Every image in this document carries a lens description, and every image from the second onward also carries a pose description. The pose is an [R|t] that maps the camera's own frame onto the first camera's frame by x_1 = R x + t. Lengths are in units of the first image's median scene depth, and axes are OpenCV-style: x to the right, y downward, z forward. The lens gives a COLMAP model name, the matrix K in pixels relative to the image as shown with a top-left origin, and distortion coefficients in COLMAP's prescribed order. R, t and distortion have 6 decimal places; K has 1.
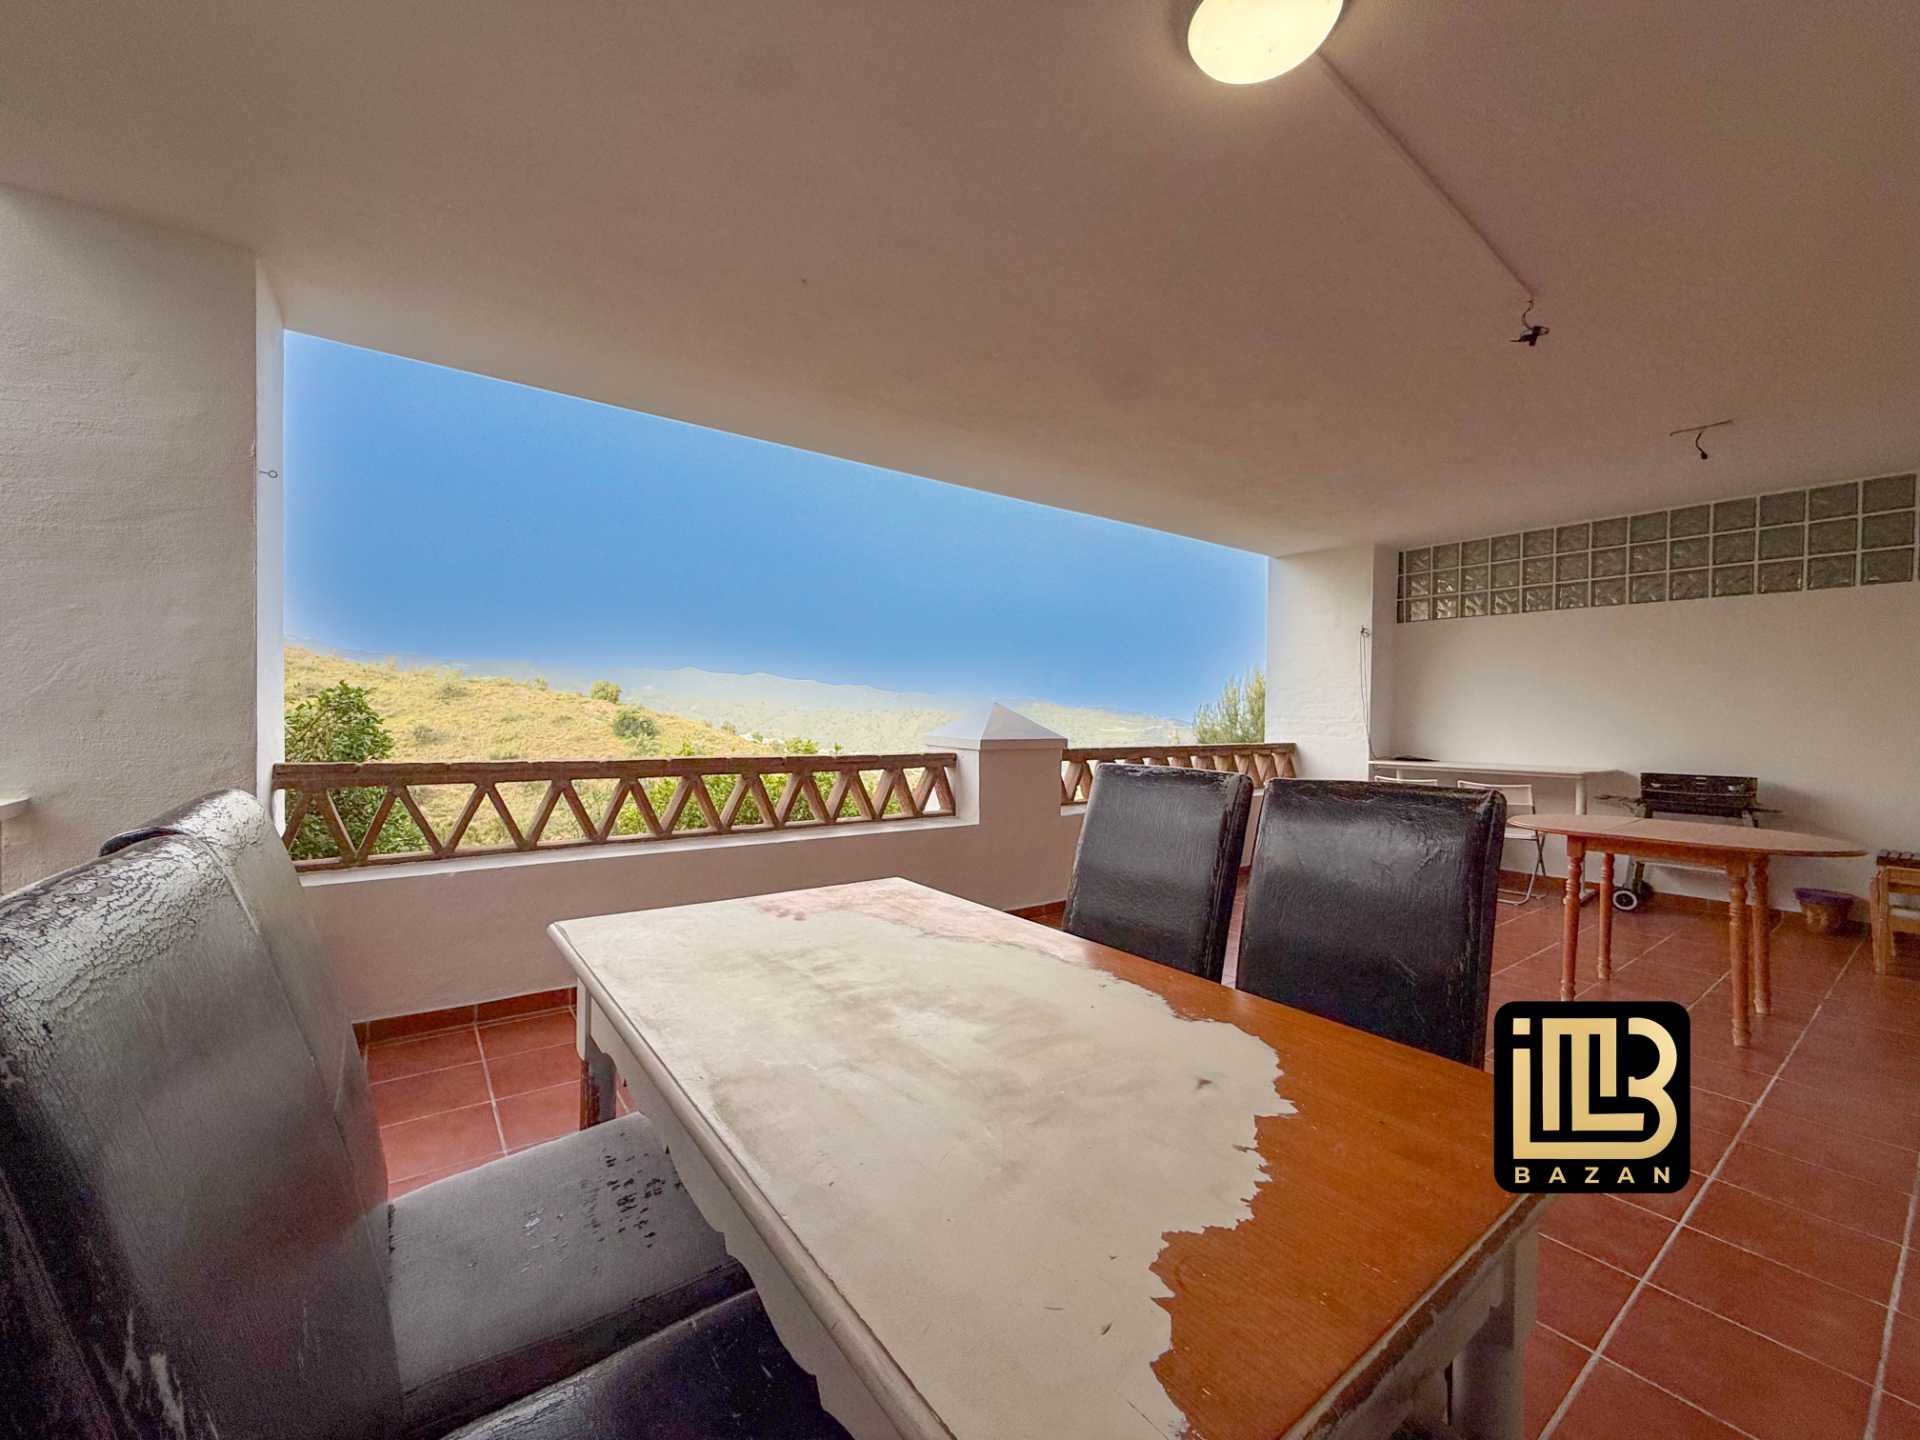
lens RADIAL K [[759.7, 0, 956.5], [0, 759.7, 720.3], [0, 0, 1]] dist [-0.001610, -0.000082]
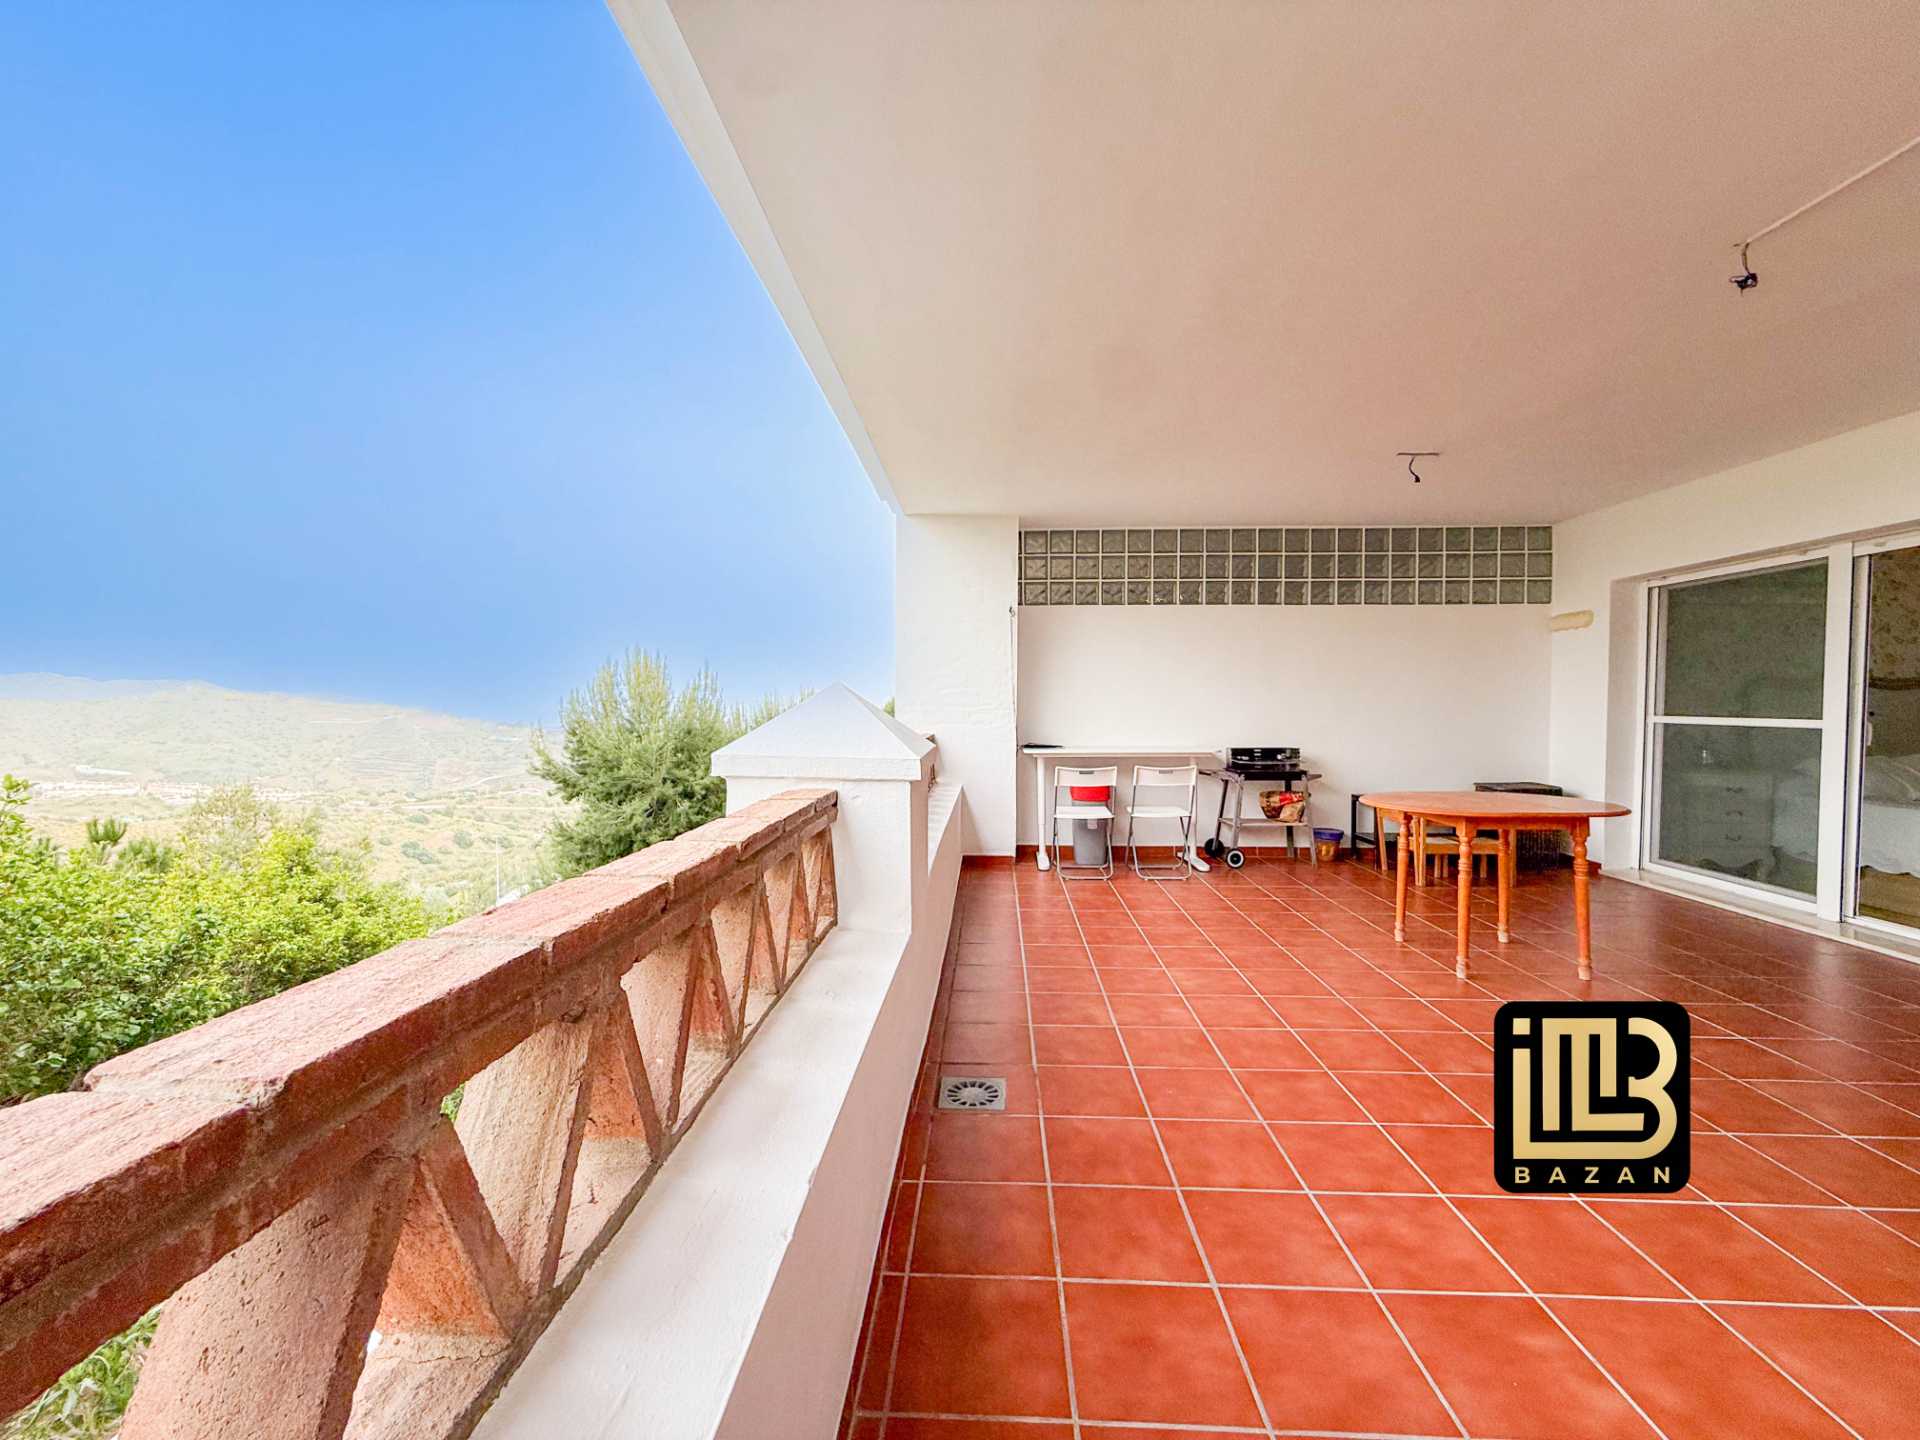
lens RADIAL K [[759.7, 0, 956.5], [0, 759.7, 720.3], [0, 0, 1]] dist [-0.001610, -0.000082]
pose [[0.629135, -0.026031, 0.776860, -0.288460], [0.013495, 0.999654, 0.022567, -0.007027], [-0.777179, -0.003714, 0.629268, 0.601923]]
